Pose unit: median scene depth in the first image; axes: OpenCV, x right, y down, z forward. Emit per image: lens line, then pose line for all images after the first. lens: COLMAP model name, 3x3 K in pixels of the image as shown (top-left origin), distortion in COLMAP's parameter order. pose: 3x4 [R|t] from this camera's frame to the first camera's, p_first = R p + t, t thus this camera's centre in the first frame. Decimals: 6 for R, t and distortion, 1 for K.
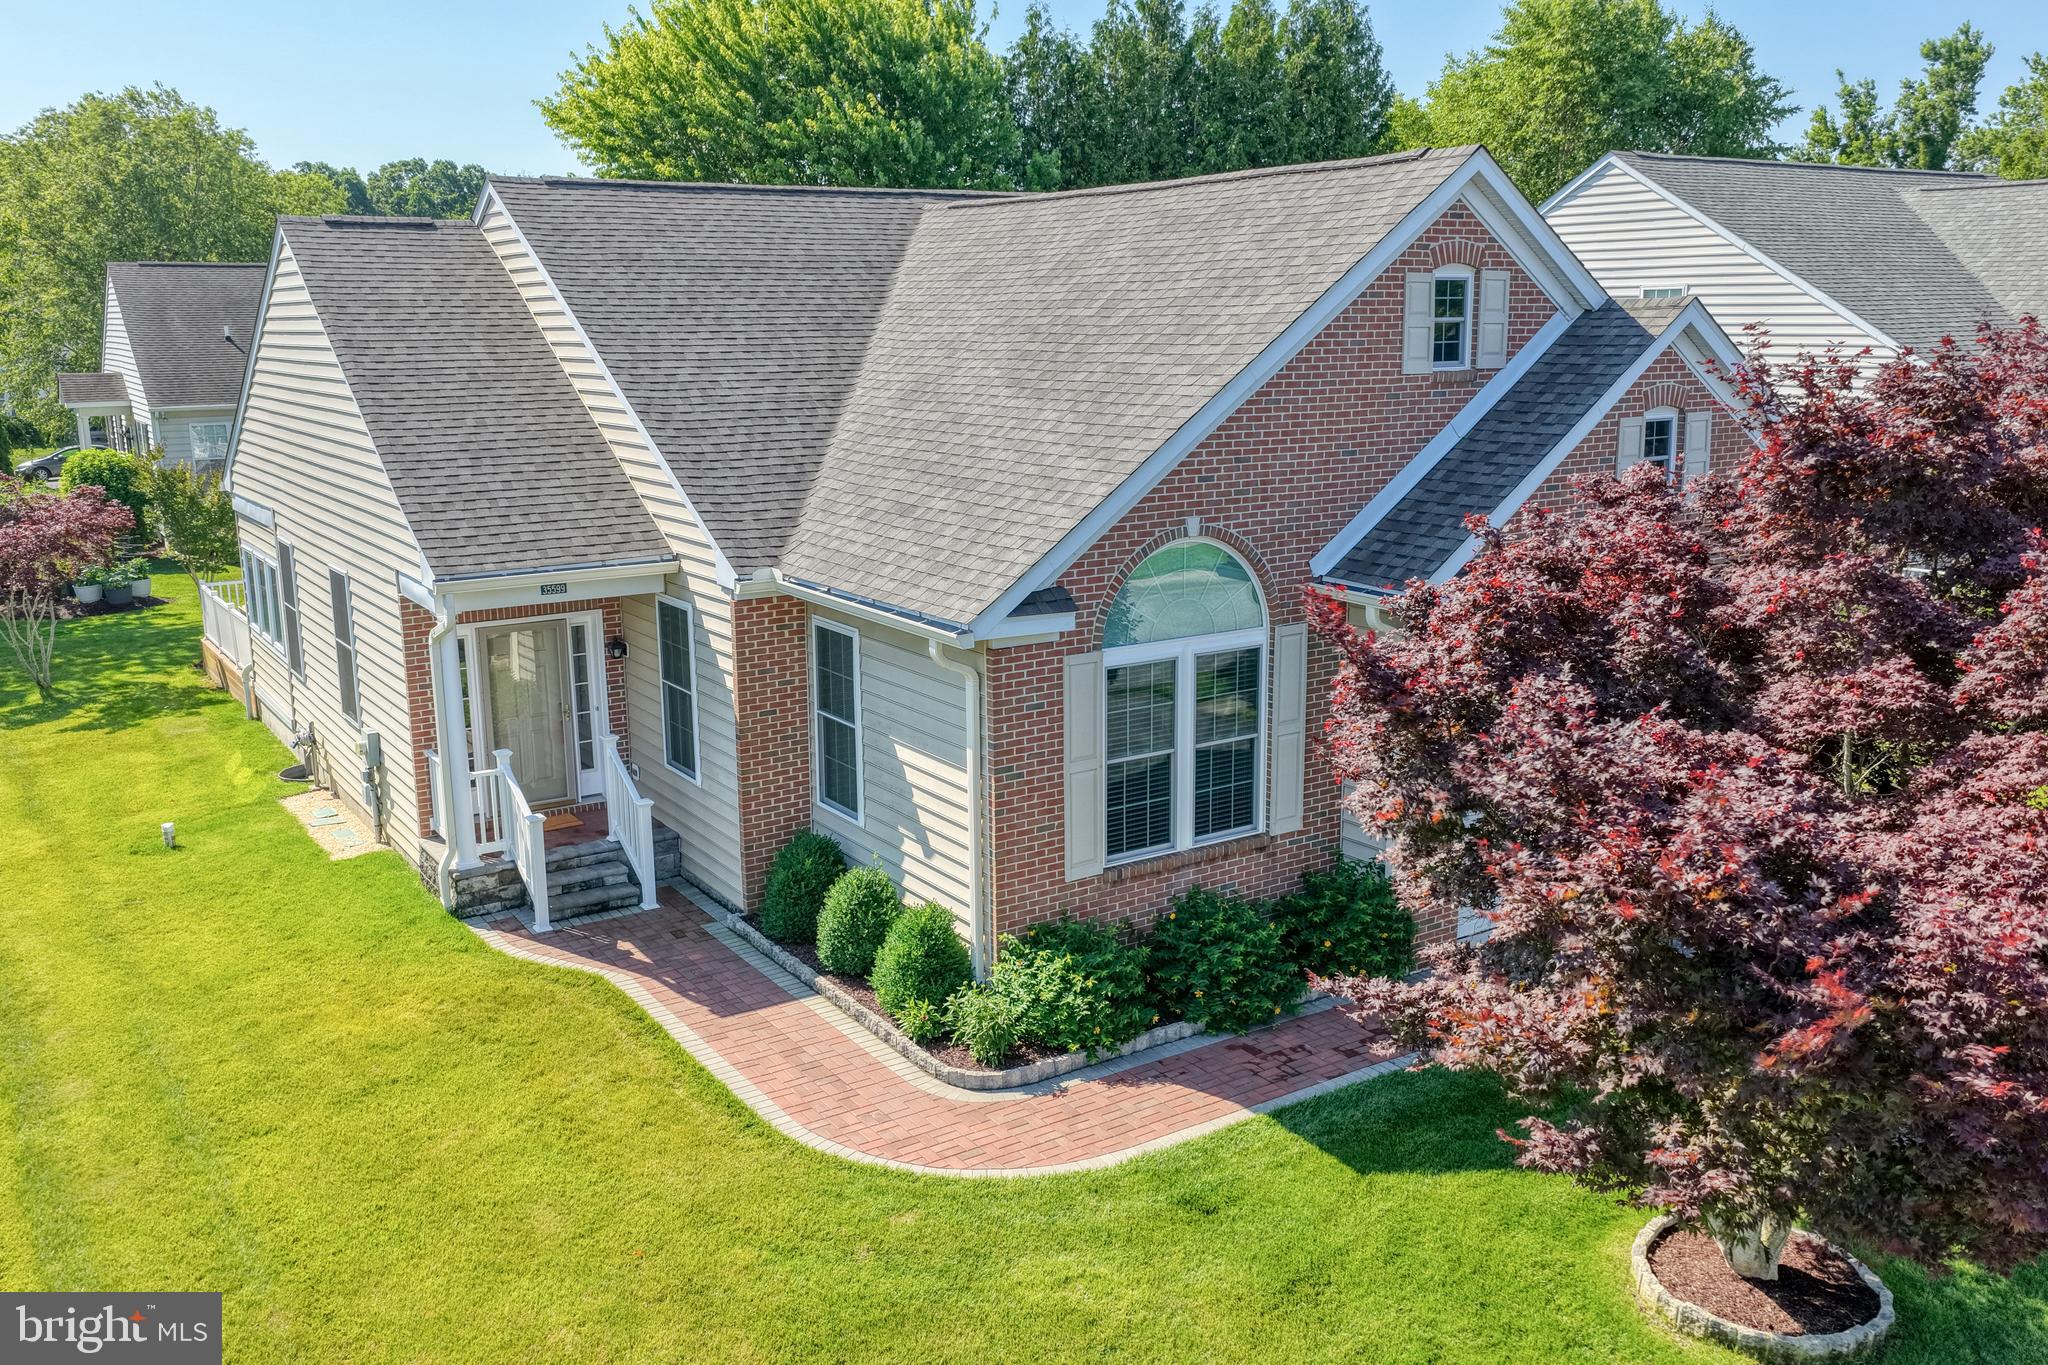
lens RADIAL K [[1698.2, 0, 1011.9], [0, 1698.2, 676.1], [0, 0, 1]] dist [-0.013692, 0.036651]
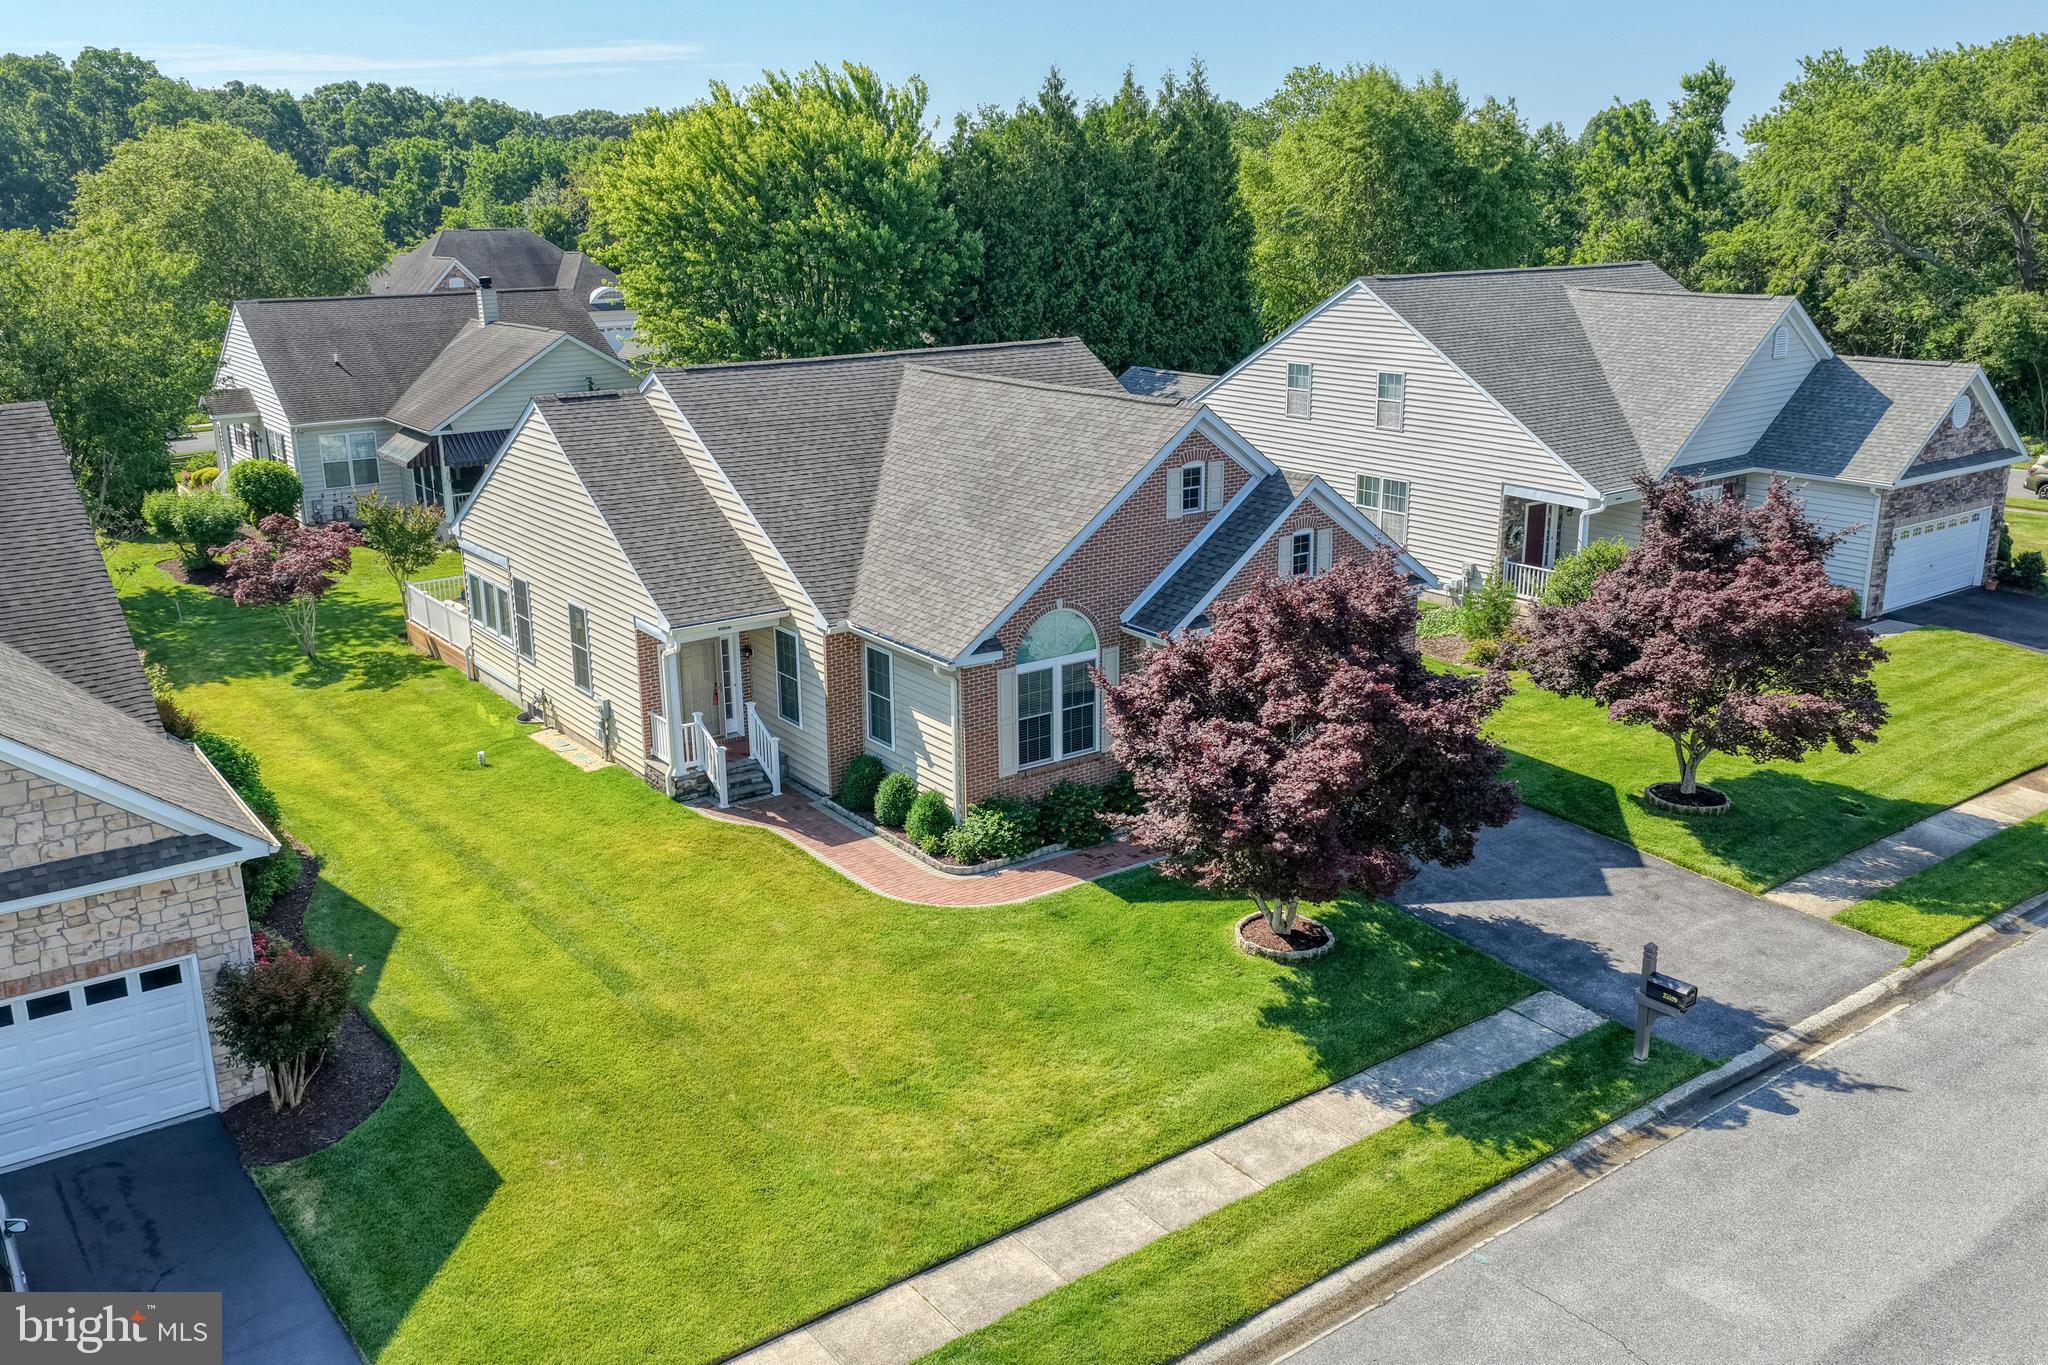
lens RADIAL K [[1698.2, 0, 1011.9], [0, 1698.2, 676.1], [0, 0, 1]] dist [-0.013692, 0.036651]
pose [[0.998837, -0.014123, 0.046096, -0.042889], [0.011060, 0.997756, 0.066041, -0.128195], [-0.046925, -0.065454, 0.996752, -0.971414]]
